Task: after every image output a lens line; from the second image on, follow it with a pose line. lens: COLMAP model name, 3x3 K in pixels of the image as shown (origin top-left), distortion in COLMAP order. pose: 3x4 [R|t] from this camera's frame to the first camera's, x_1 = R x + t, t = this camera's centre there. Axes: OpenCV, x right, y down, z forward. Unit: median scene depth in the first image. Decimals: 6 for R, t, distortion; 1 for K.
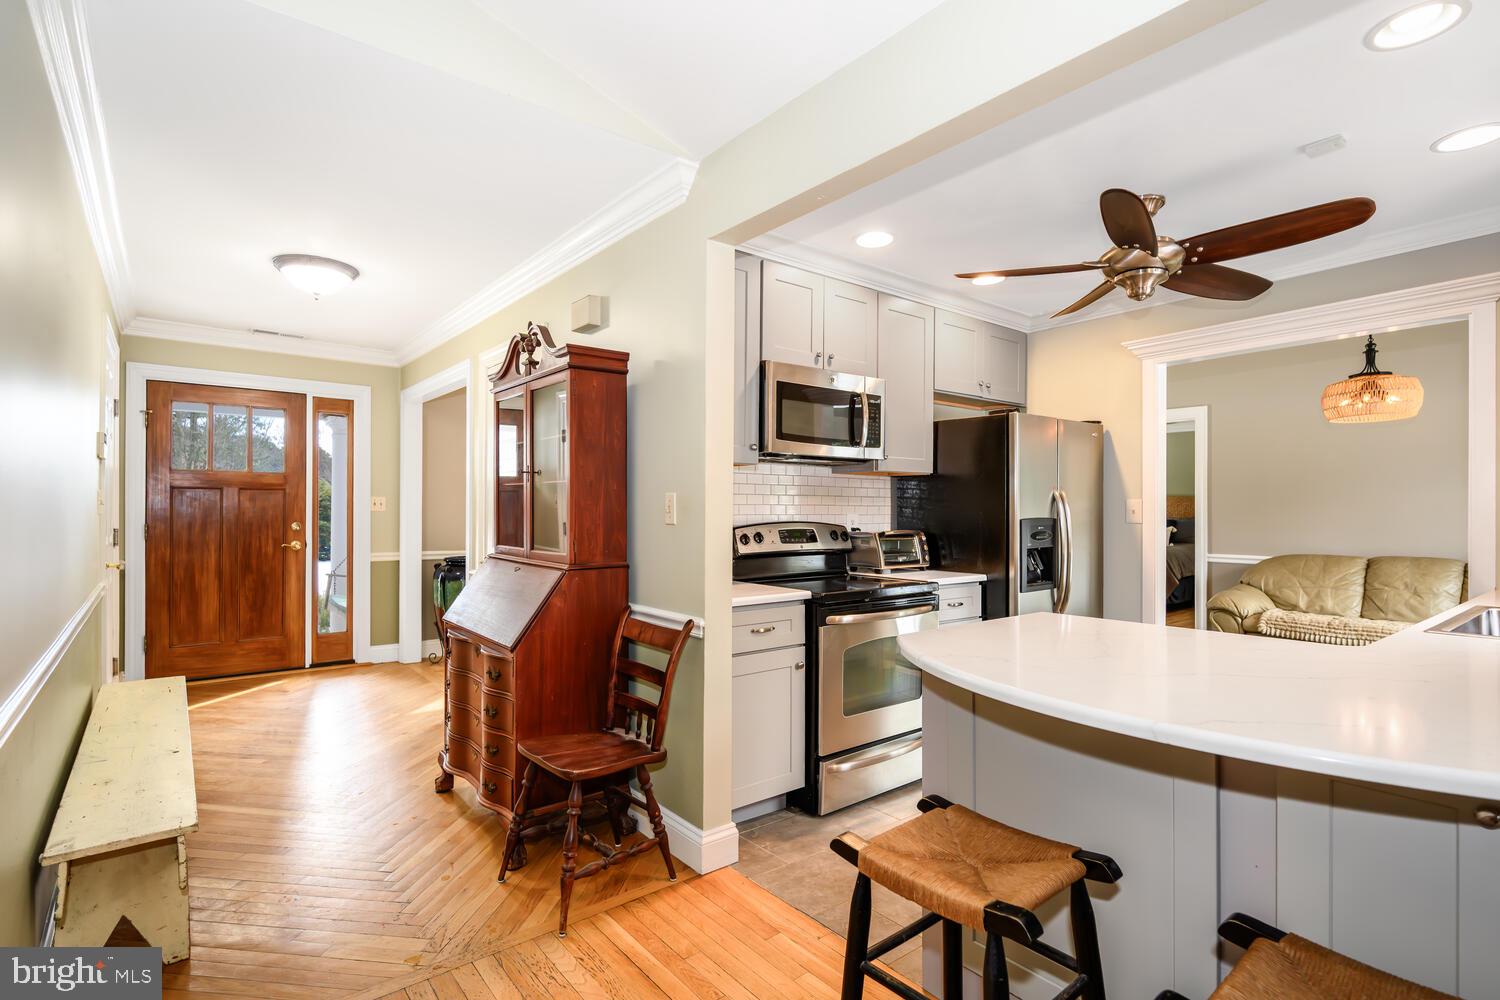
lens RADIAL K [[729.6, 0, 749.6], [0, 729.6, 512.0], [0, 0, 1]] dist [0.000665, 0.000114]
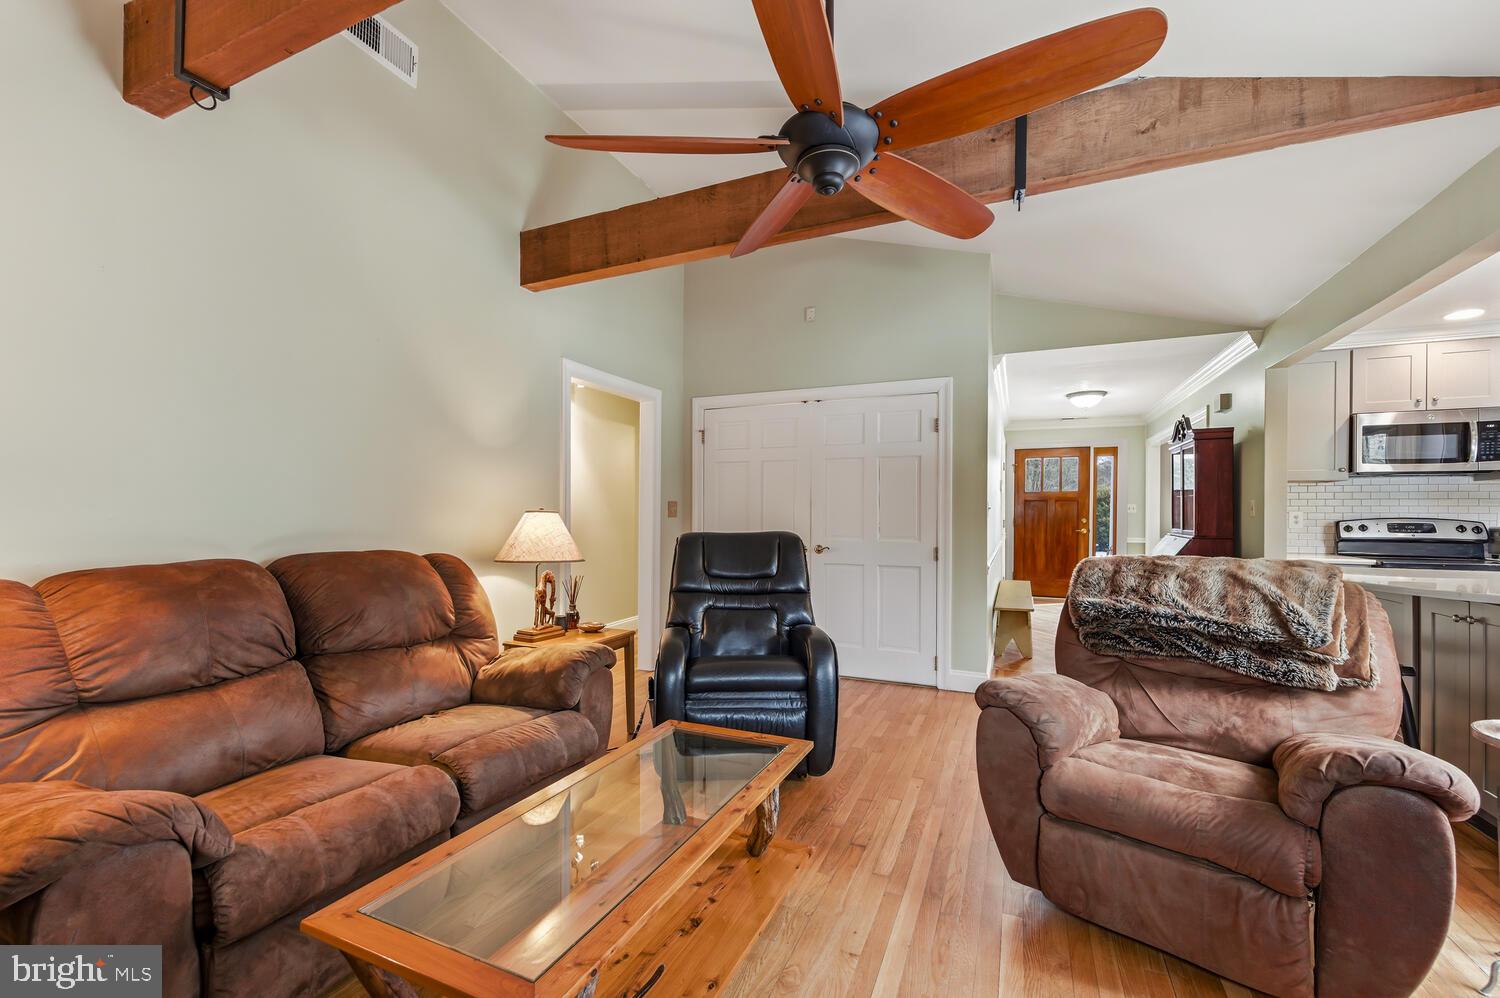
lens RADIAL K [[608.9, 0, 750.1], [0, 608.9, 512.9], [0, 0, 1]] dist [-0.003618, -0.000243]
pose [[0.464083, -0.000381, -0.885792, 0.470253], [-0.004946, 0.999983, -0.003022, 0.012620], [0.885778, 0.005784, 0.464073, -0.615996]]
